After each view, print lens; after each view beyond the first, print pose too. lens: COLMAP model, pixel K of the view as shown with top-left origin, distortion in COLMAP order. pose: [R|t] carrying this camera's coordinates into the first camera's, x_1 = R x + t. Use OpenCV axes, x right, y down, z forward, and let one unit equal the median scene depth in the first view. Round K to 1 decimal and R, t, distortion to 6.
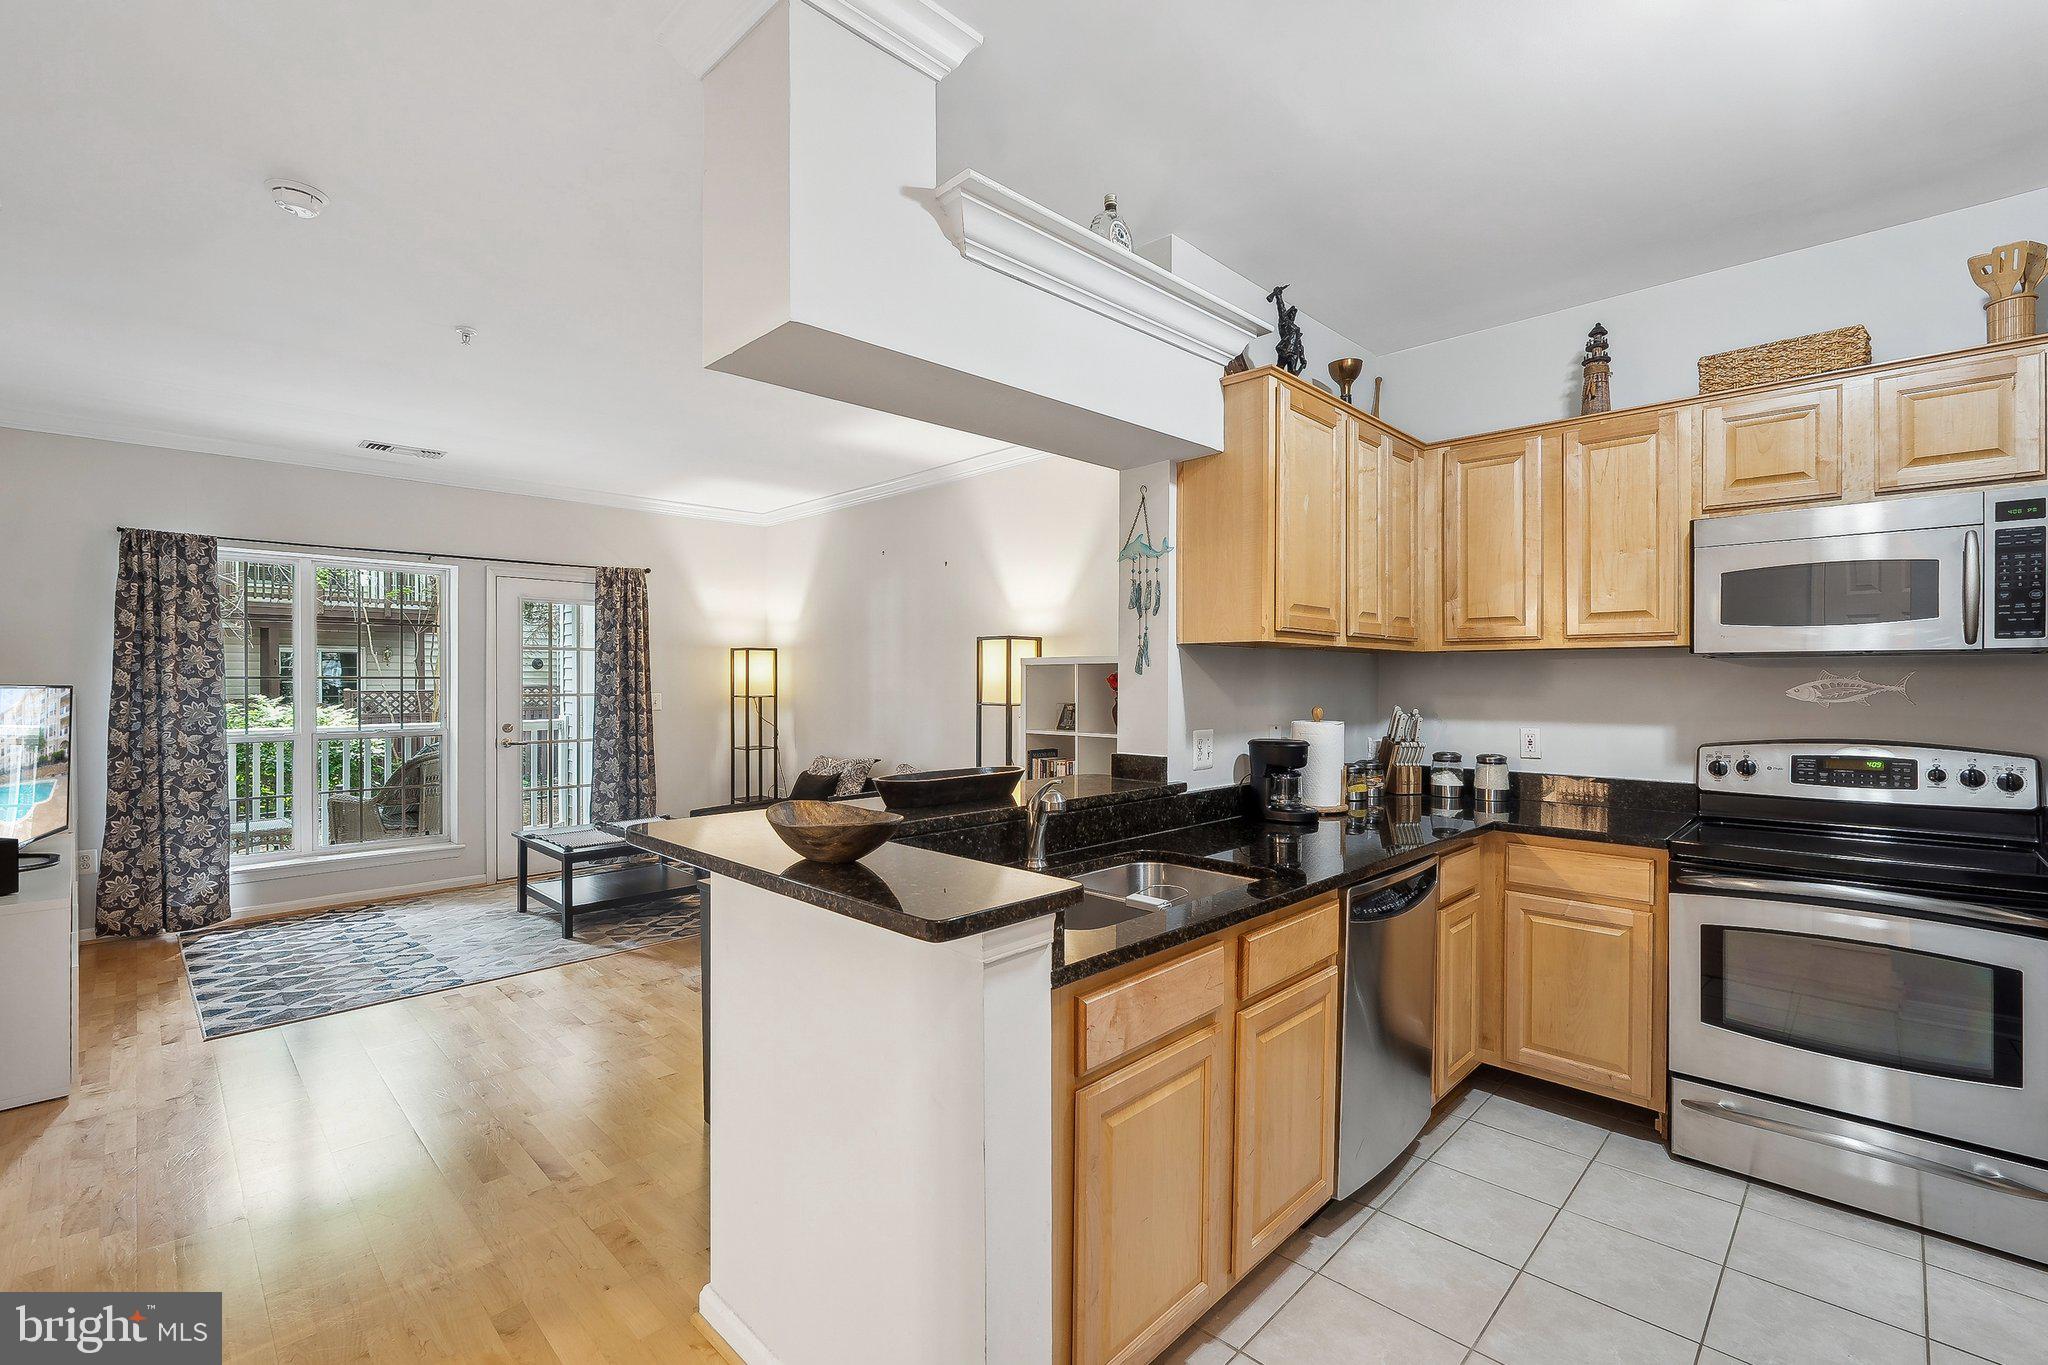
lens RADIAL K [[893.3, 0, 1024.0], [0, 893.3, 682.5], [0, 0, 1]] dist [-0.004910, -0.000779]
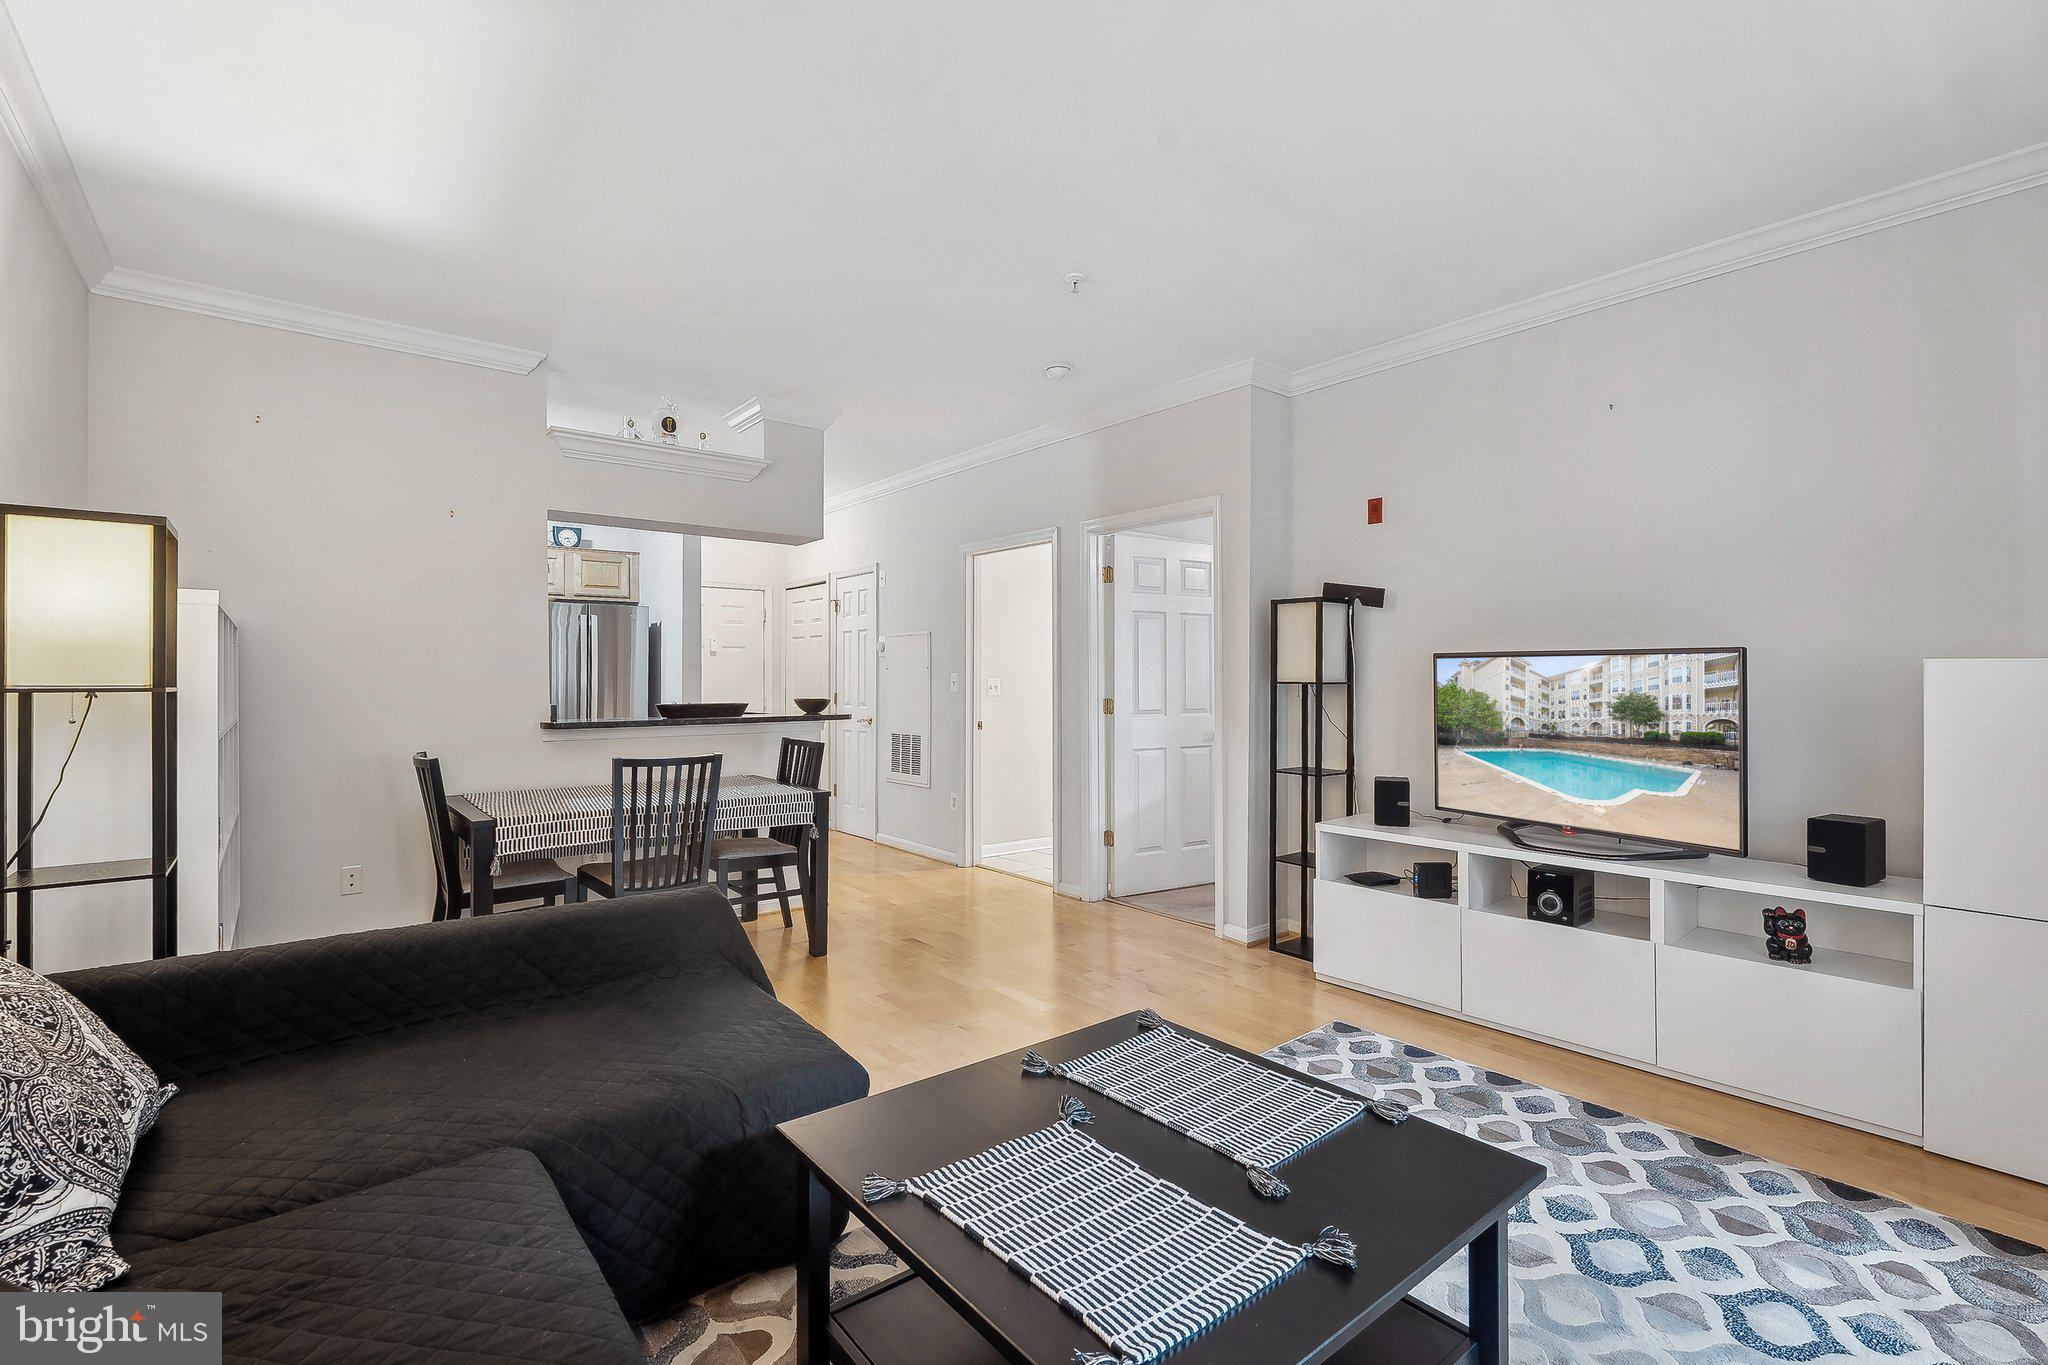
lens RADIAL K [[914.0, 0, 1024.0], [0, 914.0, 682.5], [0, 0, 1]] dist [-0.011421, 0.000325]
pose [[-0.993740, 0.000753, 0.111715, -0.493246], [0.001647, 0.999967, 0.007910, 0.019268], [-0.111705, 0.008045, -0.993709, 1.422583]]
